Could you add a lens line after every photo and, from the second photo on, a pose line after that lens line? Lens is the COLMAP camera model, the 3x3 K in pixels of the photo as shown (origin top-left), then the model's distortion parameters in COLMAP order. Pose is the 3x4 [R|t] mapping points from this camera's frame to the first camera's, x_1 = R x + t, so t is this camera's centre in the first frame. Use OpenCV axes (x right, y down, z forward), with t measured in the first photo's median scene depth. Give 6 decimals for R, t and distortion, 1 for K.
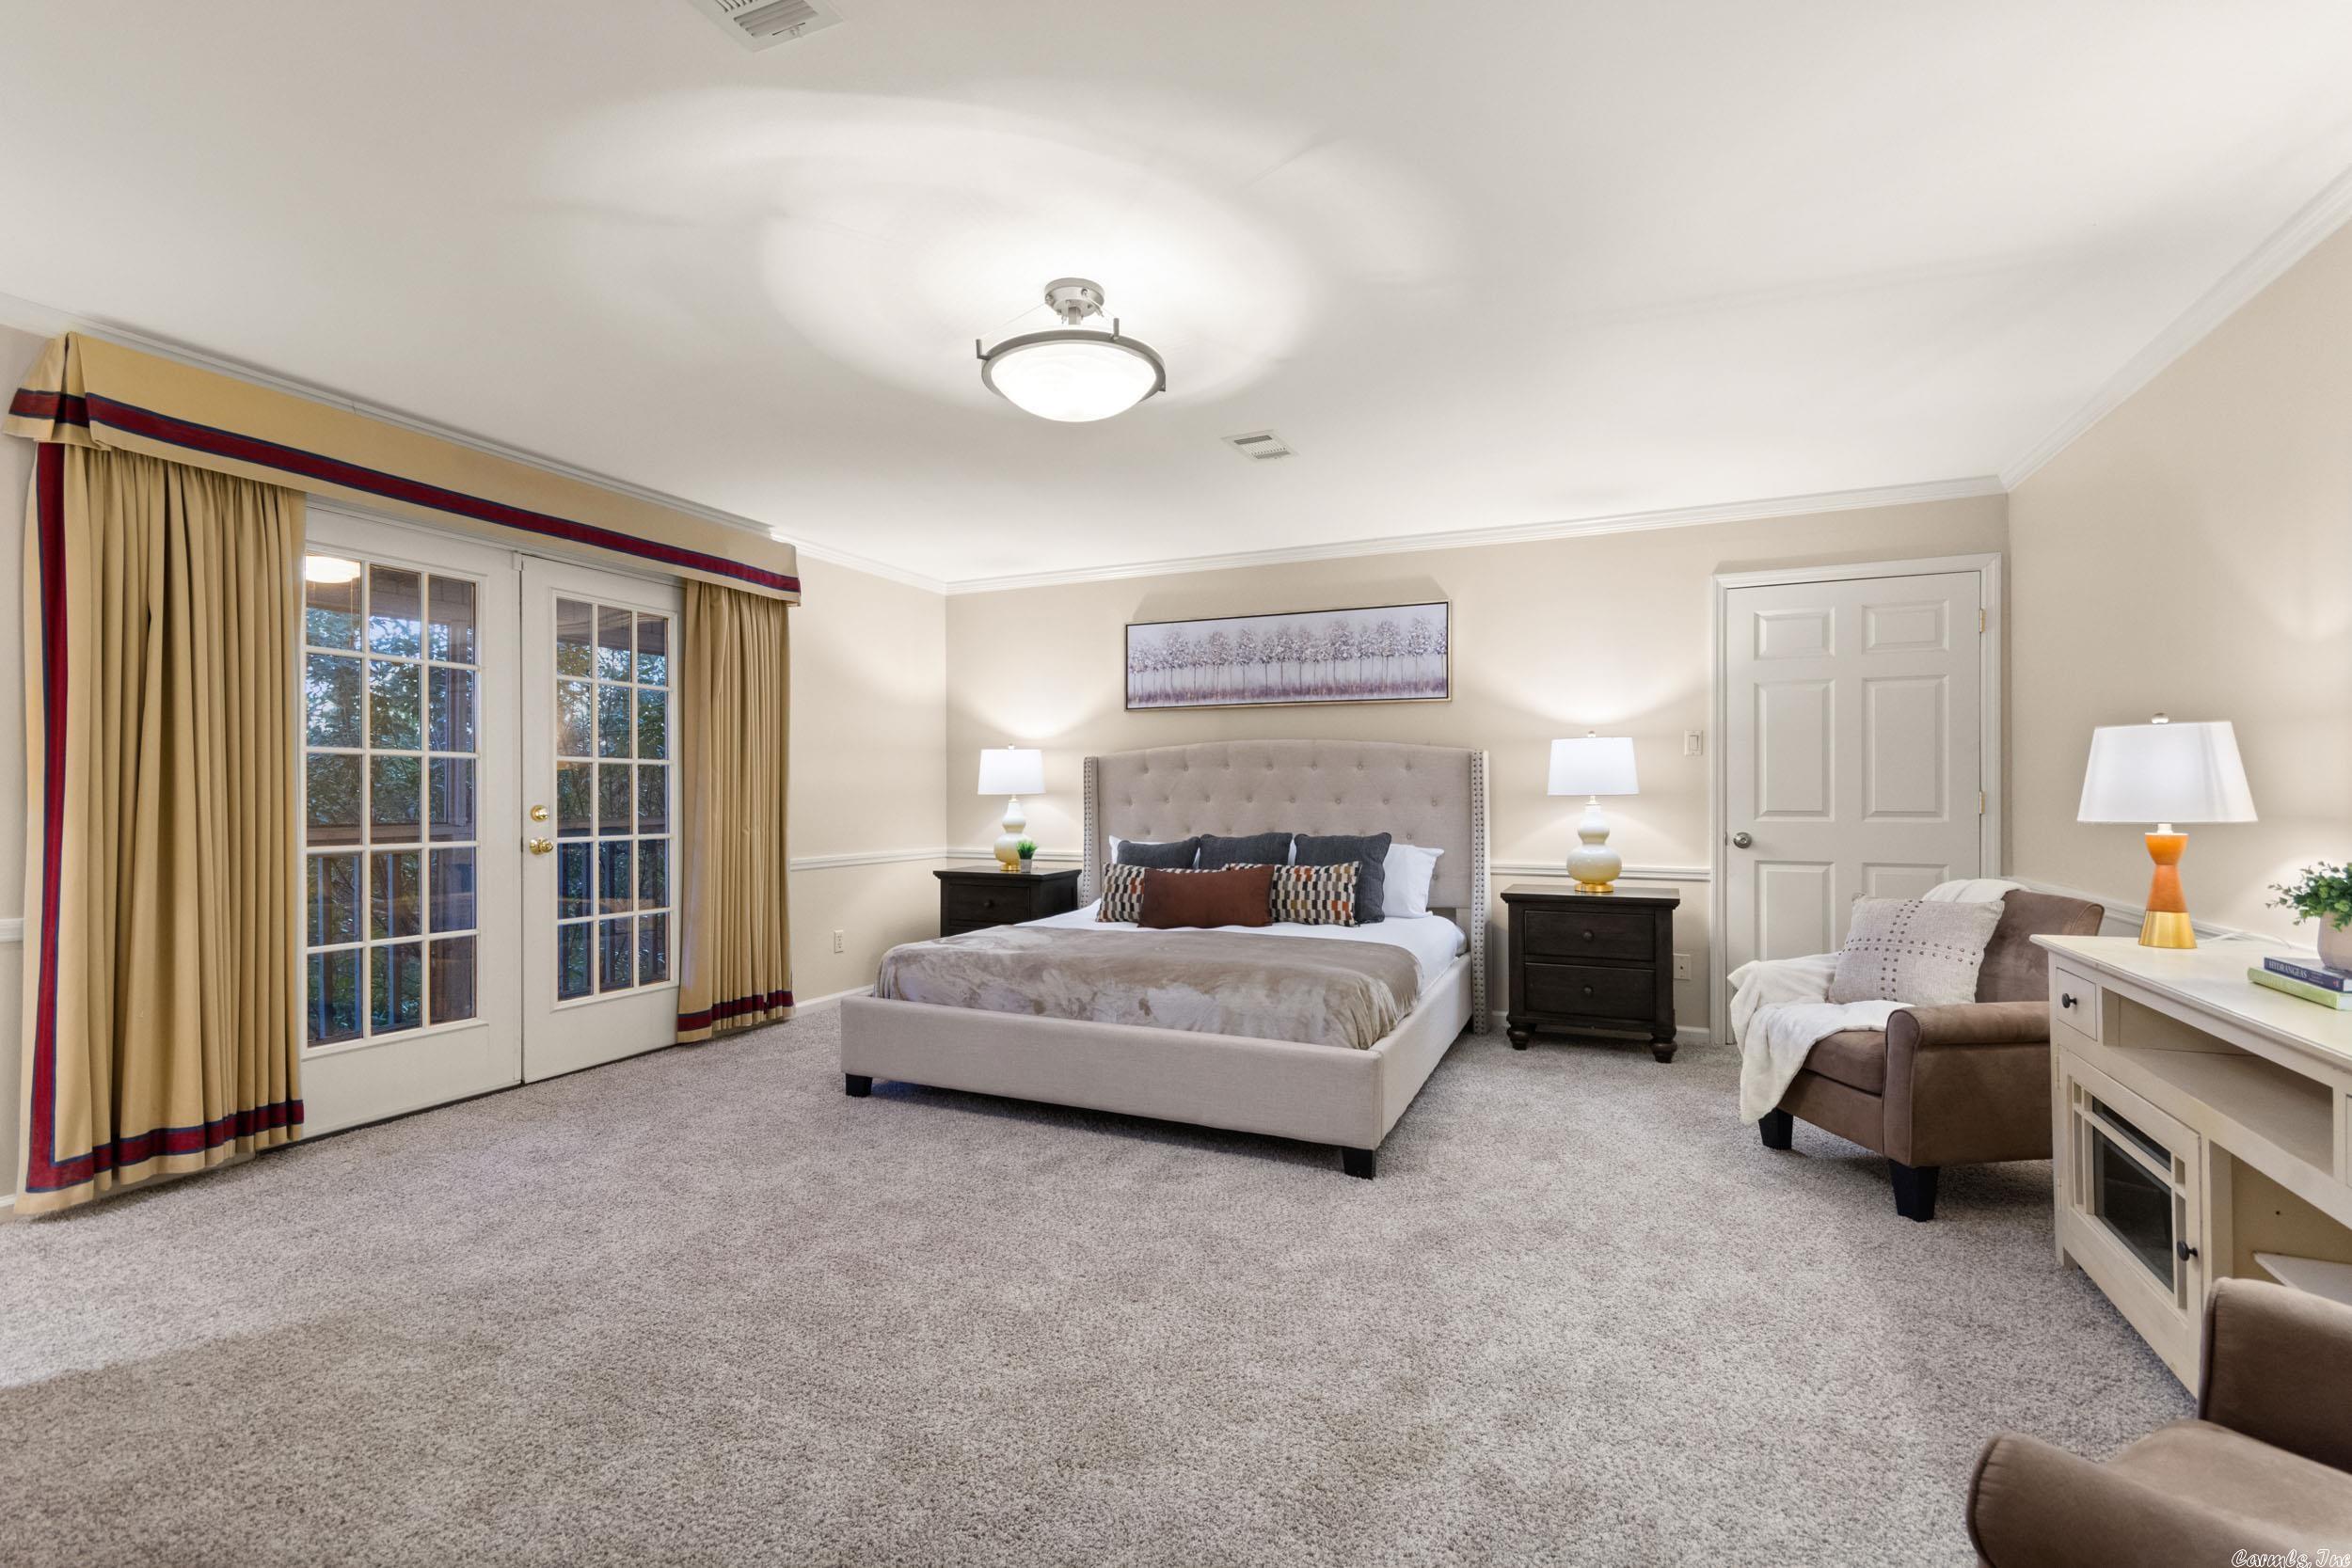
lens RADIAL K [[1053.4, 0, 1191.6], [0, 1053.4, 786.9], [0, 0, 1]] dist [0.001465, -0.001334]
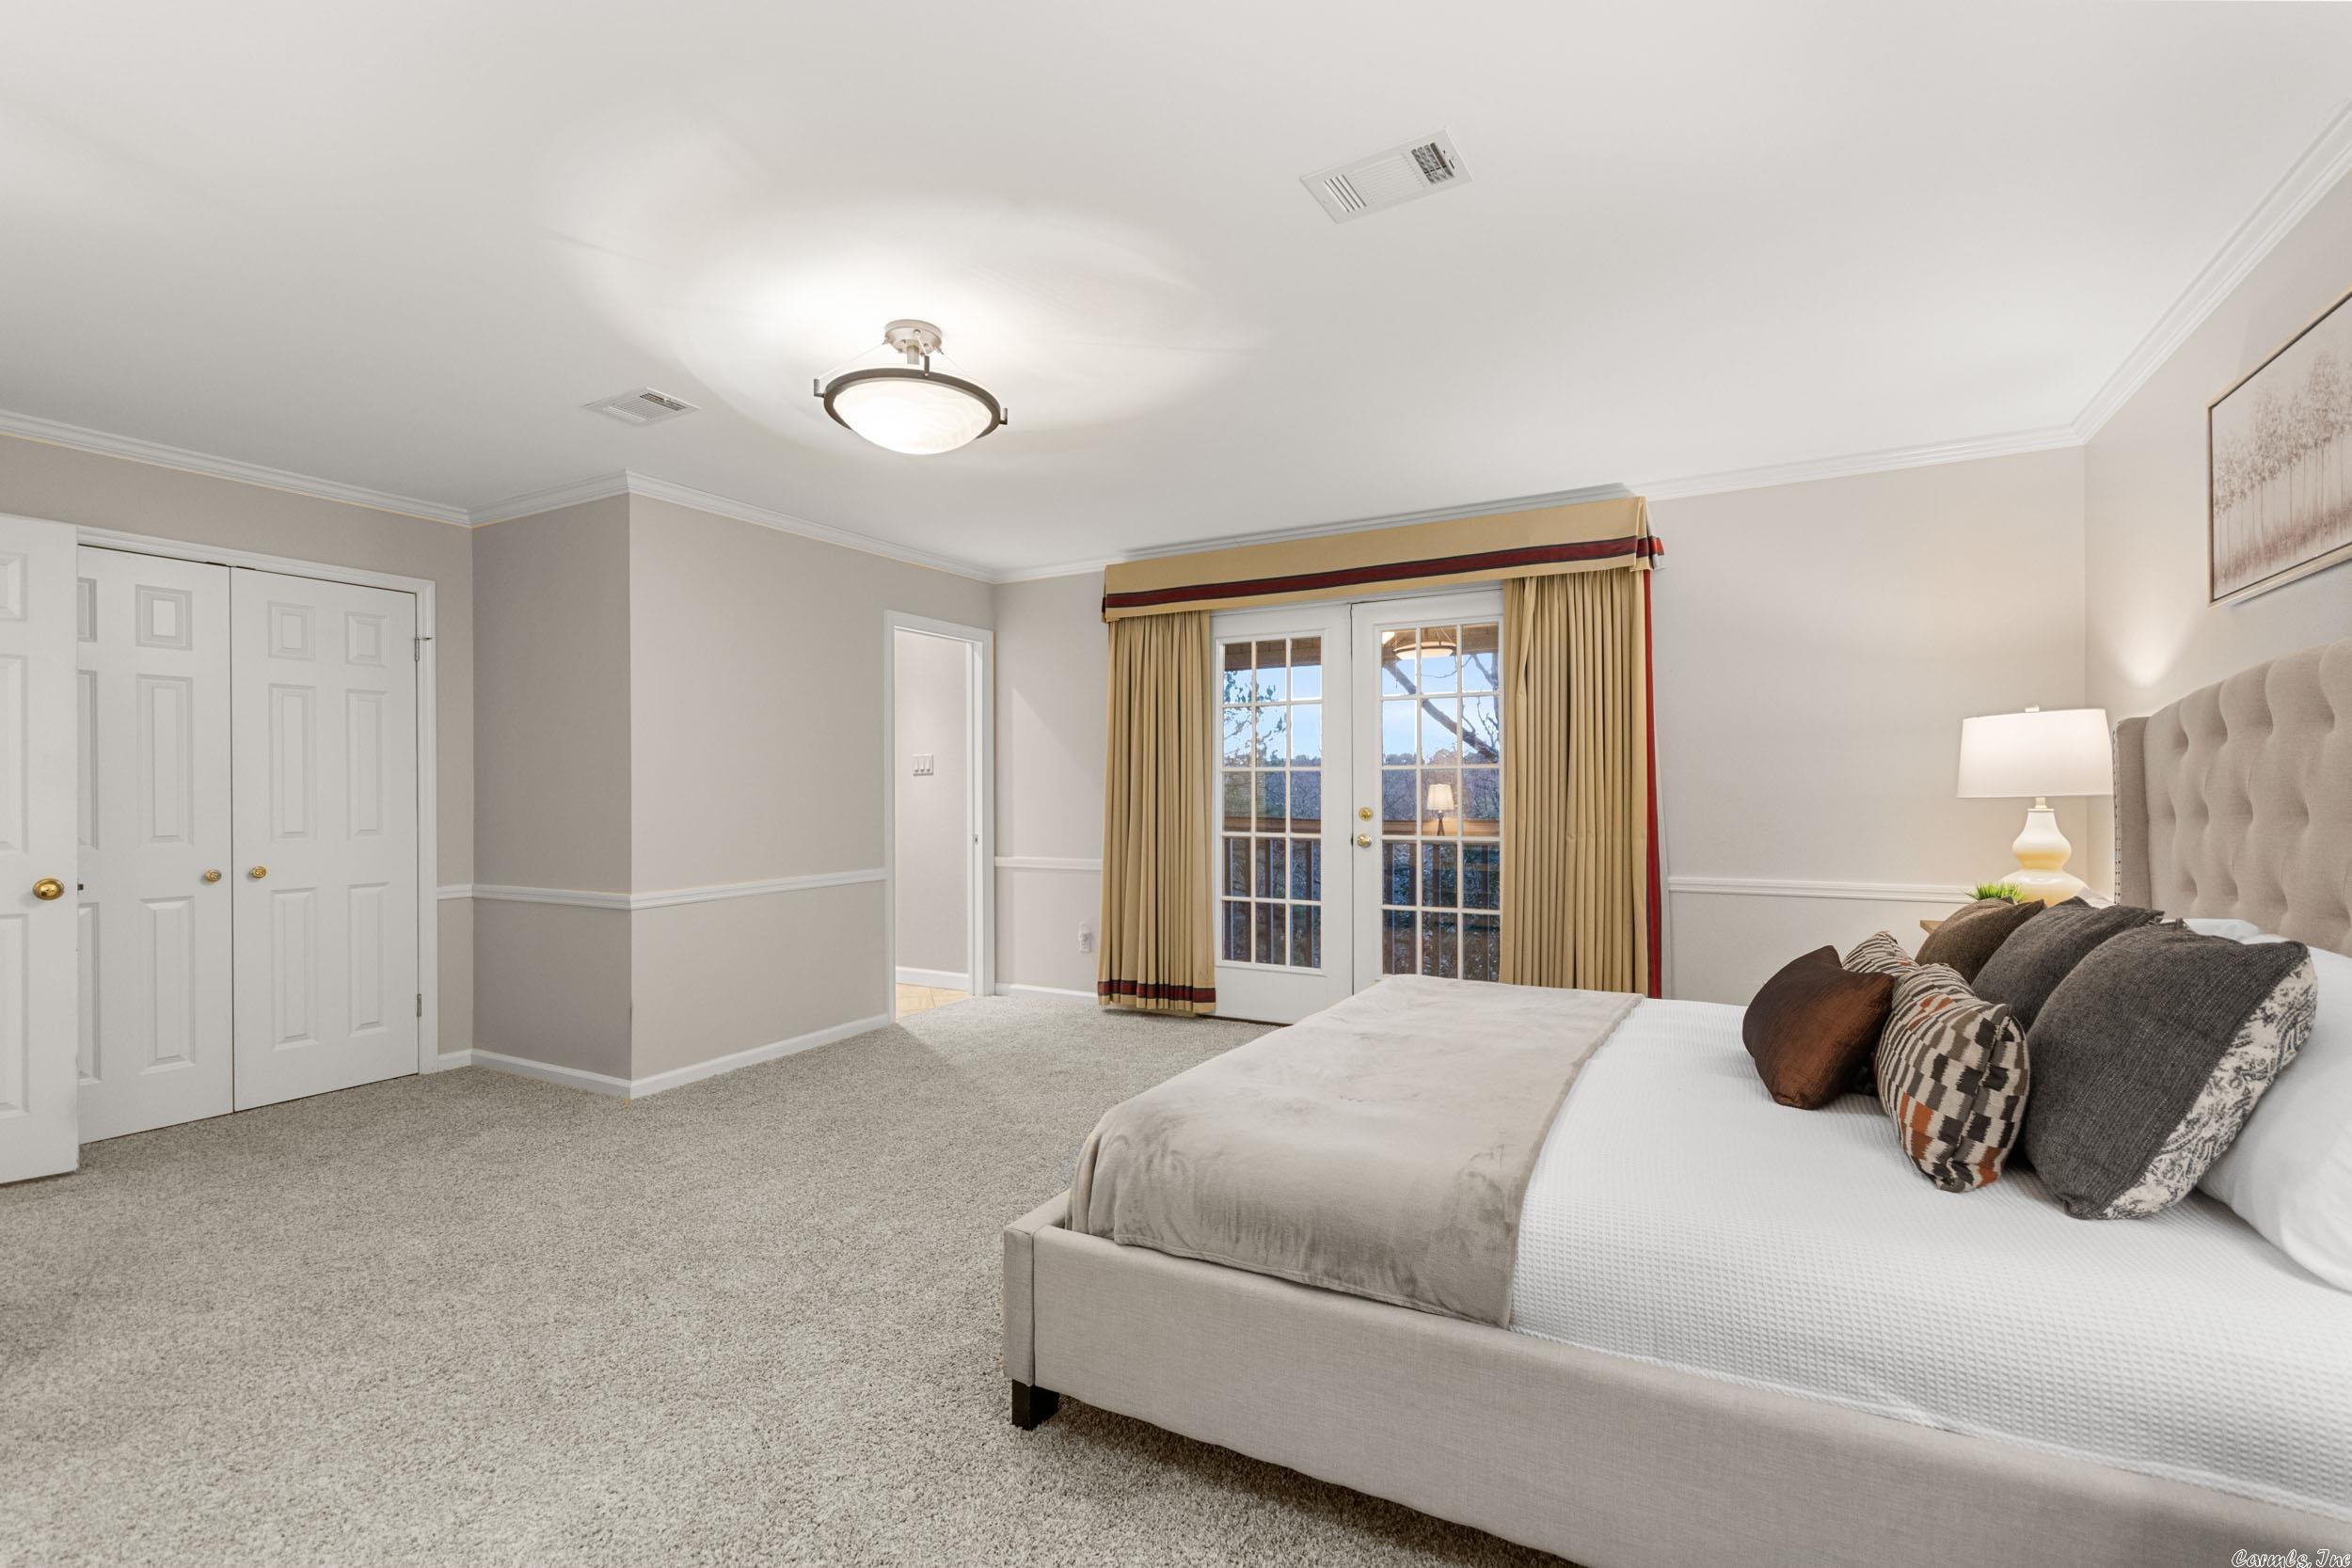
lens RADIAL K [[1053.4, 0, 1189.1], [0, 1053.4, 802.9], [0, 0, 1]] dist [0.001465, -0.001334]
pose [[-0.083303, 0.019519, -0.996333, 0.660449], [0.018512, 0.999666, 0.018037, -0.014417], [0.996352, -0.016941, -0.083637, 0.978685]]
